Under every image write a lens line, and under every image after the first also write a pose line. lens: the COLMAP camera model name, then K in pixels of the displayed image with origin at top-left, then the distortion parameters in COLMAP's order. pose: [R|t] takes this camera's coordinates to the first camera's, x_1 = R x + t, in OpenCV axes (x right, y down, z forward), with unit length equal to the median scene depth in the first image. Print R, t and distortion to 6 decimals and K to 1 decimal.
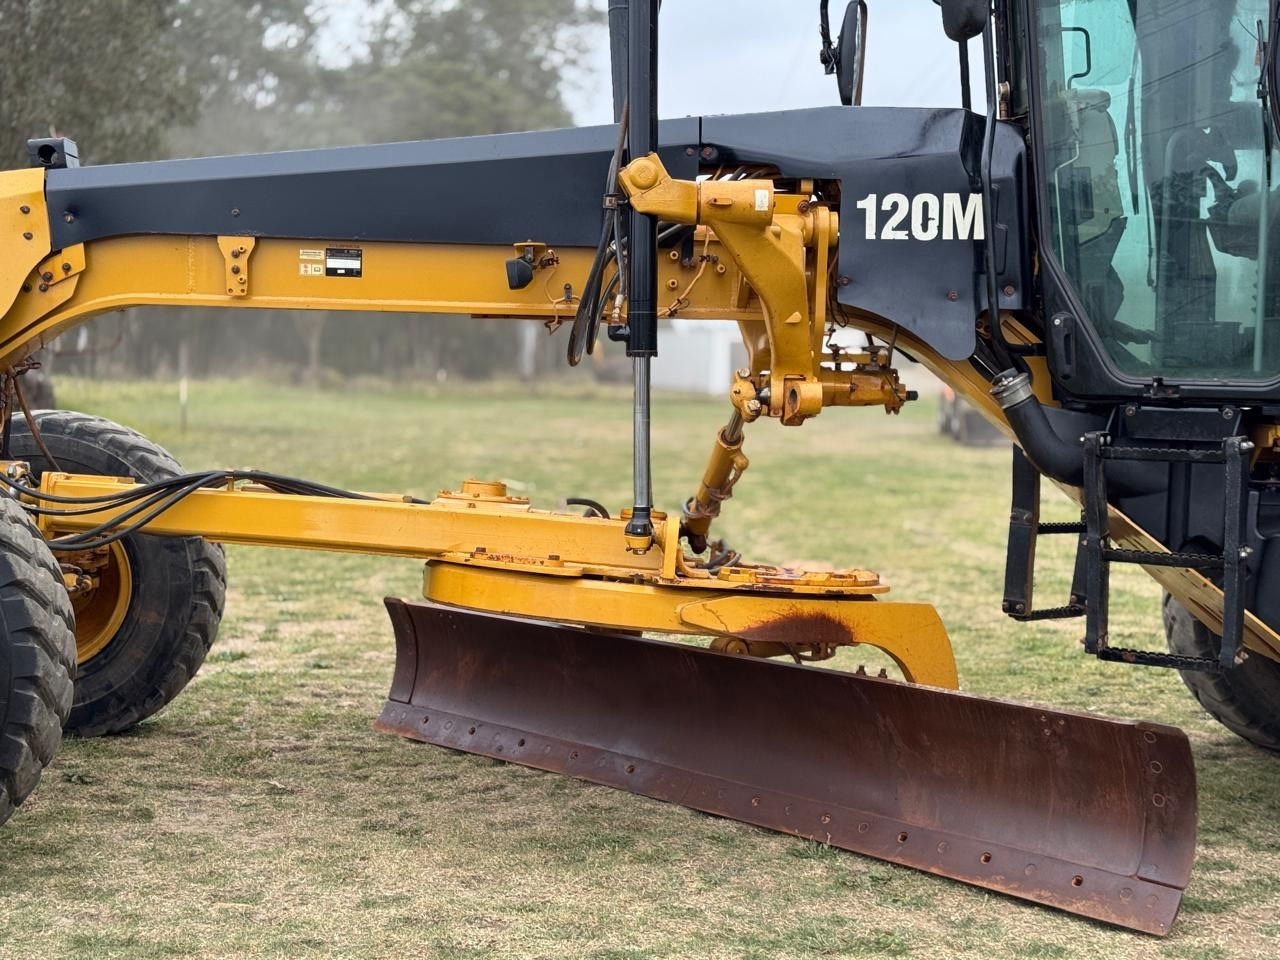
lens RADIAL K [[1787.2, 0, 635.6], [0, 1787.2, 489.1], [0, 0, 1]] dist [0.134588, 0.000000]
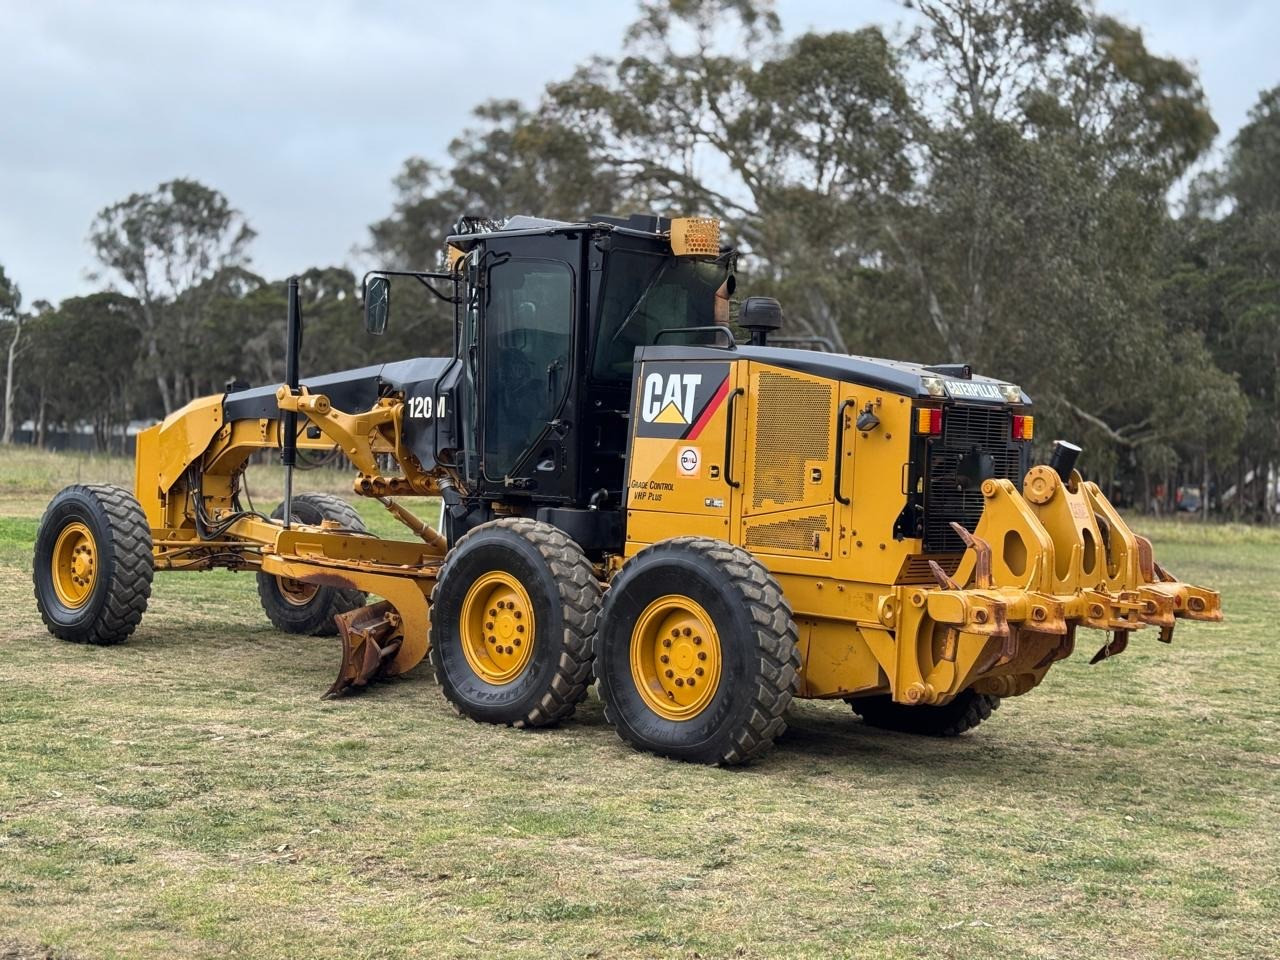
lens RADIAL K [[1787.2, 0, 646.9], [0, 1787.2, 482.1], [0, 0, 1]] dist [0.134588, 0.000000]
pose [[0.700663, 0.016346, -0.713306, 1.942188], [-0.081836, 0.994981, -0.057585, 0.047289], [0.708784, 0.098721, 0.698483, -0.352744]]
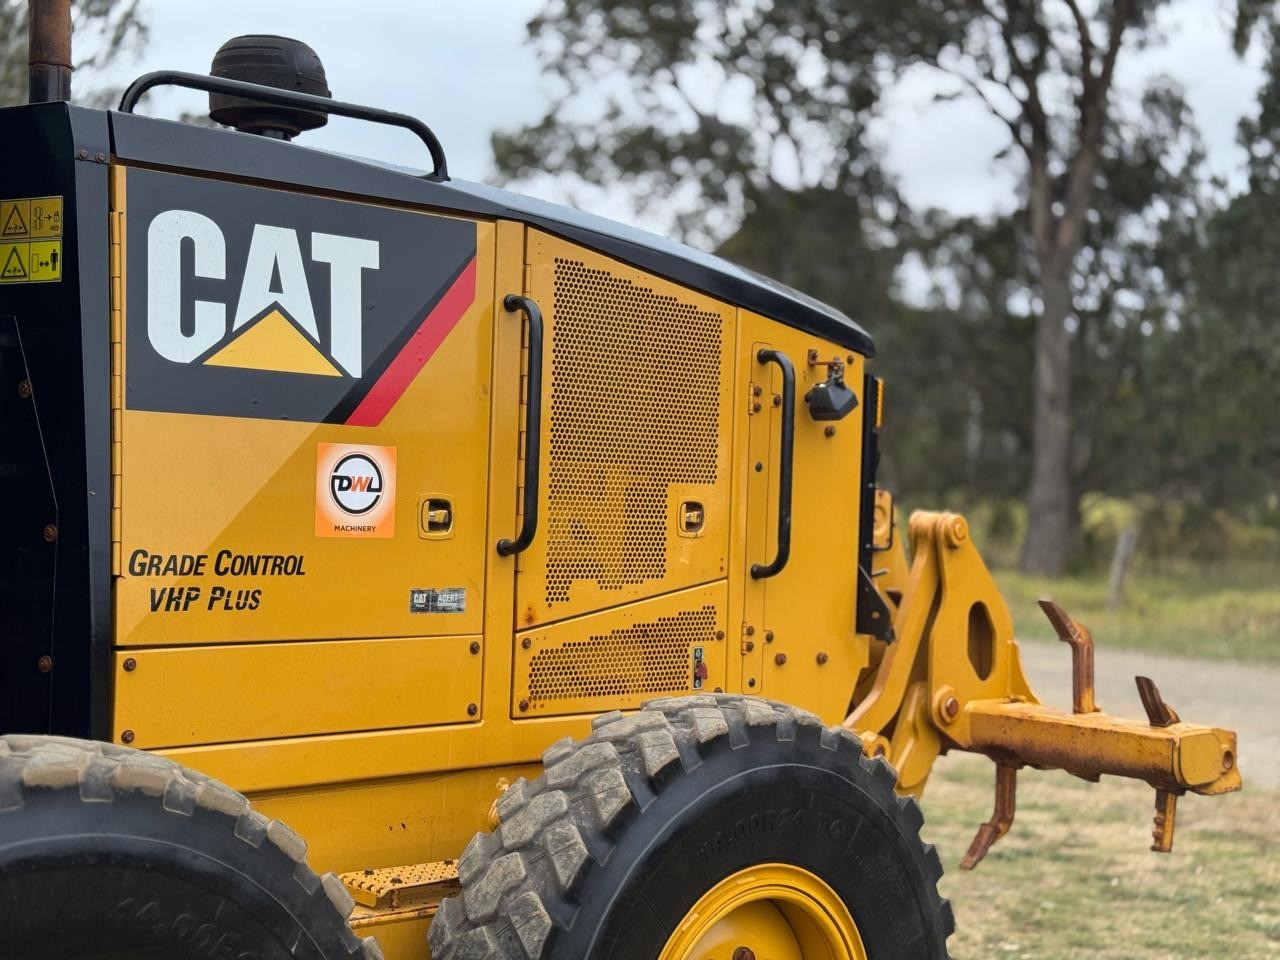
lens RADIAL K [[1787.2, 0, 644.3], [0, 1787.2, 477.2], [0, 0, 1]] dist [0.134588, 0.000000]
pose [[0.752980, 0.005481, 0.658020, 0.307929], [0.041098, 0.997621, -0.055340, -0.047892], [-0.656758, 0.068713, 0.750964, 0.415707]]
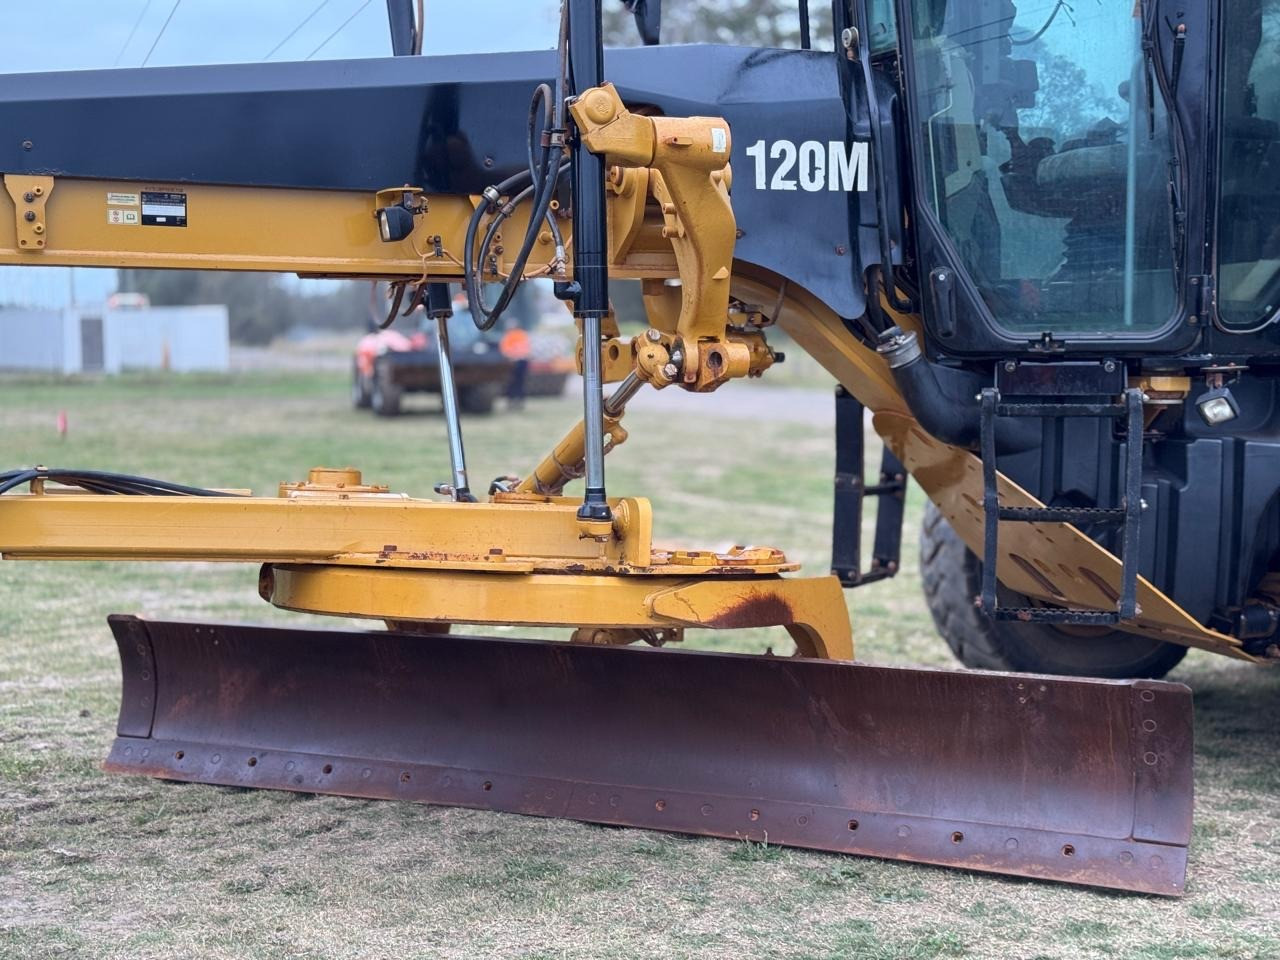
lens RADIAL K [[1787.2, 0, 641.0], [0, 1787.2, 487.0], [0, 0, 1]] dist [0.134588, 0.000000]
pose [[0.931952, -0.048753, 0.359290, -0.268091], [0.044678, 0.998808, 0.019644, -0.006277], [-0.359819, -0.002255, 0.933019, 0.155709]]
